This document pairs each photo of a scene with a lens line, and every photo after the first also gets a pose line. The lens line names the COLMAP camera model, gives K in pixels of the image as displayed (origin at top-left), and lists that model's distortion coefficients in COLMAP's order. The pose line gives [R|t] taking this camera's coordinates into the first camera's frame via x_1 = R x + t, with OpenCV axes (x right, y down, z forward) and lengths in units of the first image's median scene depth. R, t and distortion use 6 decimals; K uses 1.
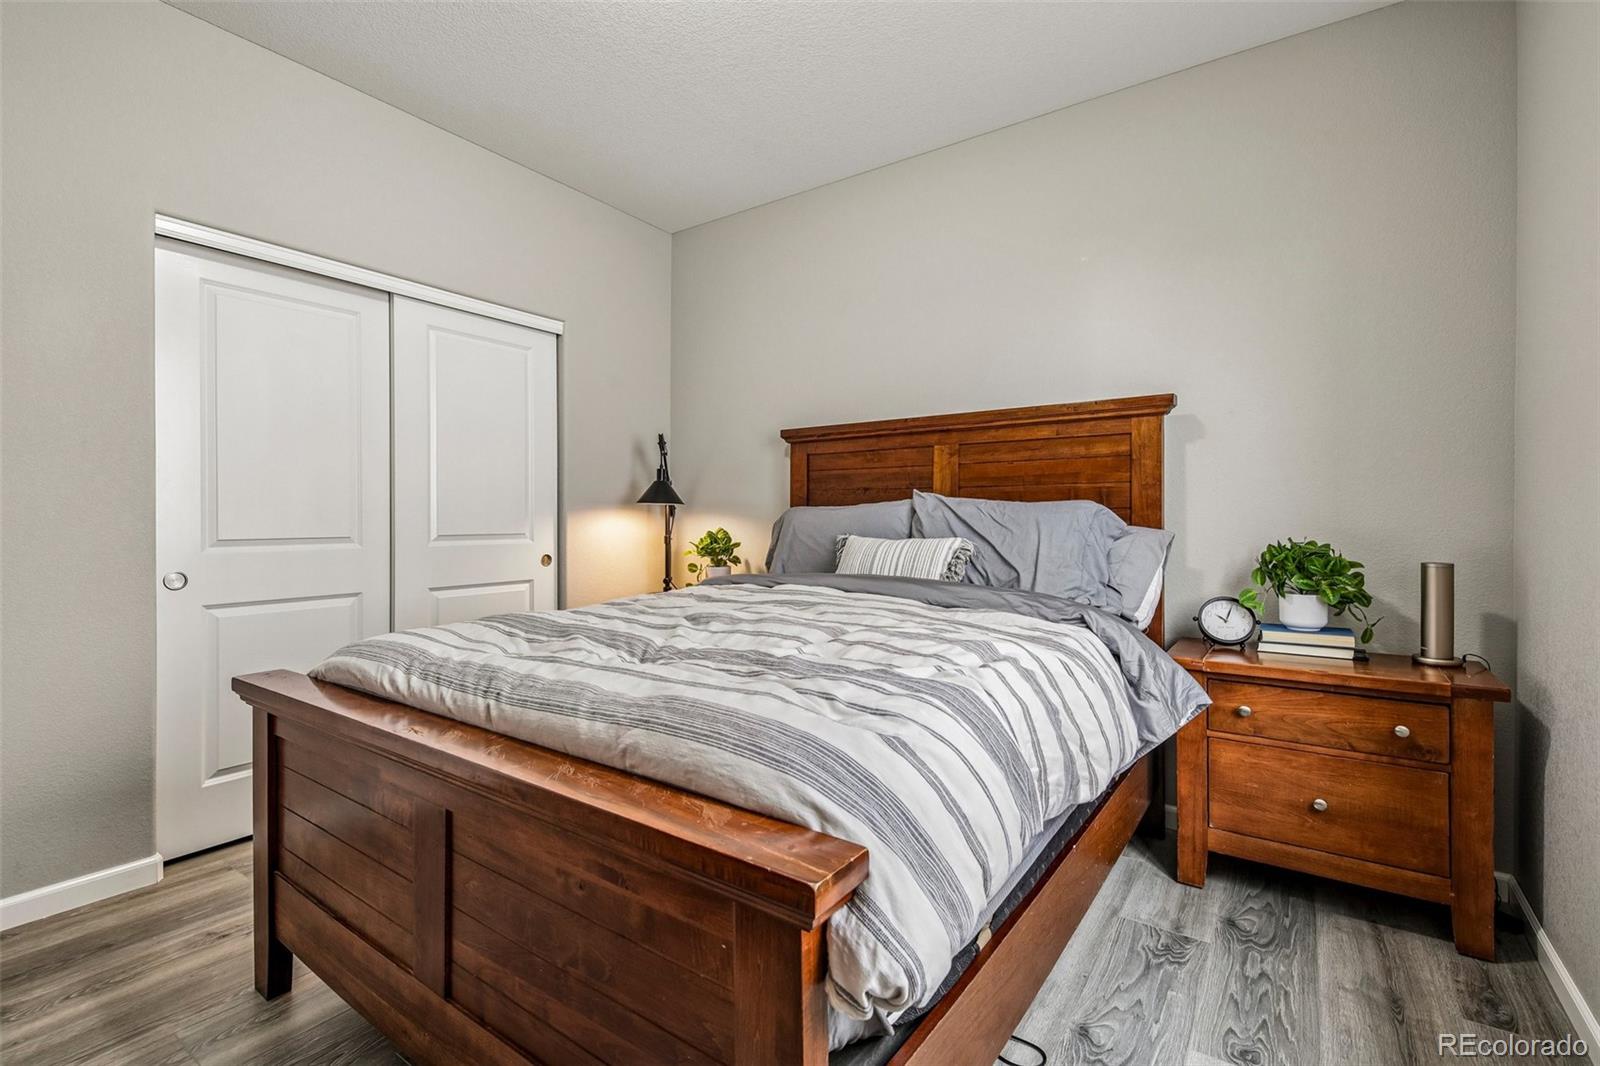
lens RADIAL K [[726.2, 0, 788.8], [0, 726.2, 529.5], [0, 0, 1]] dist [0.010840, -0.005946]
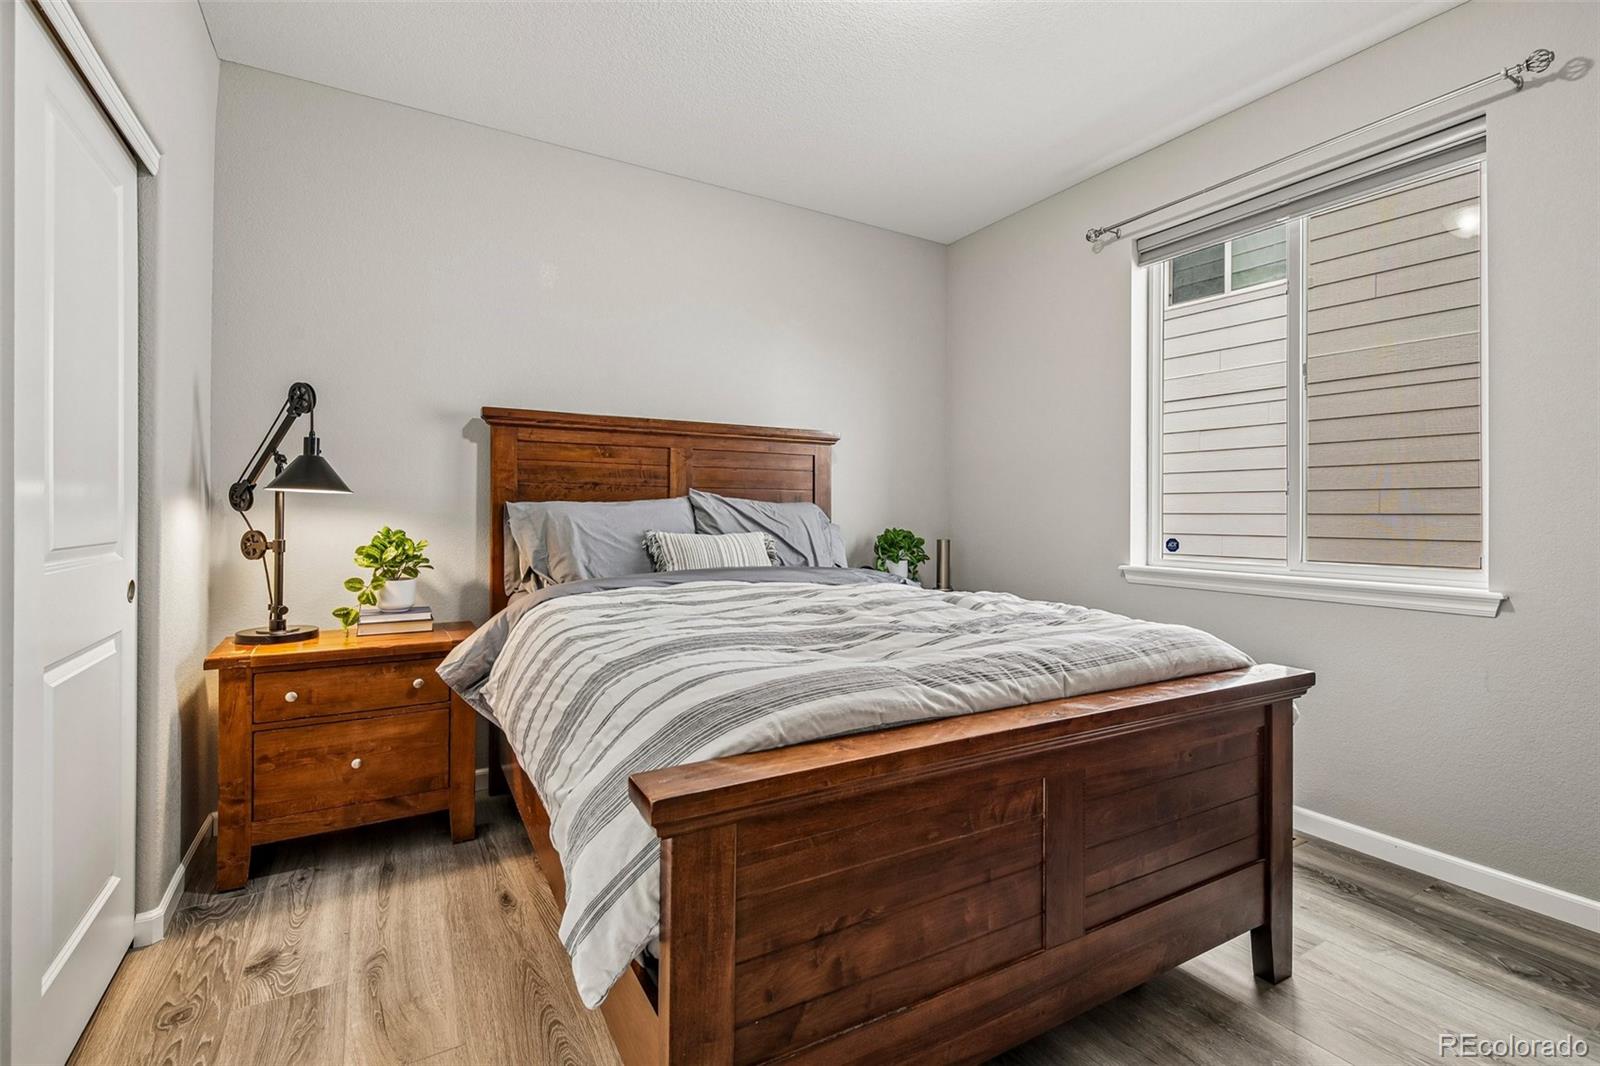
lens RADIAL K [[726.2, 0, 787.1], [0, 726.2, 520.7], [0, 0, 1]] dist [0.010840, -0.005946]
pose [[0.411331, -0.002089, 0.911483, -0.719993], [0.011786, 0.999926, -0.003028, -0.001950], [-0.911410, 0.011989, 0.411326, 0.408847]]
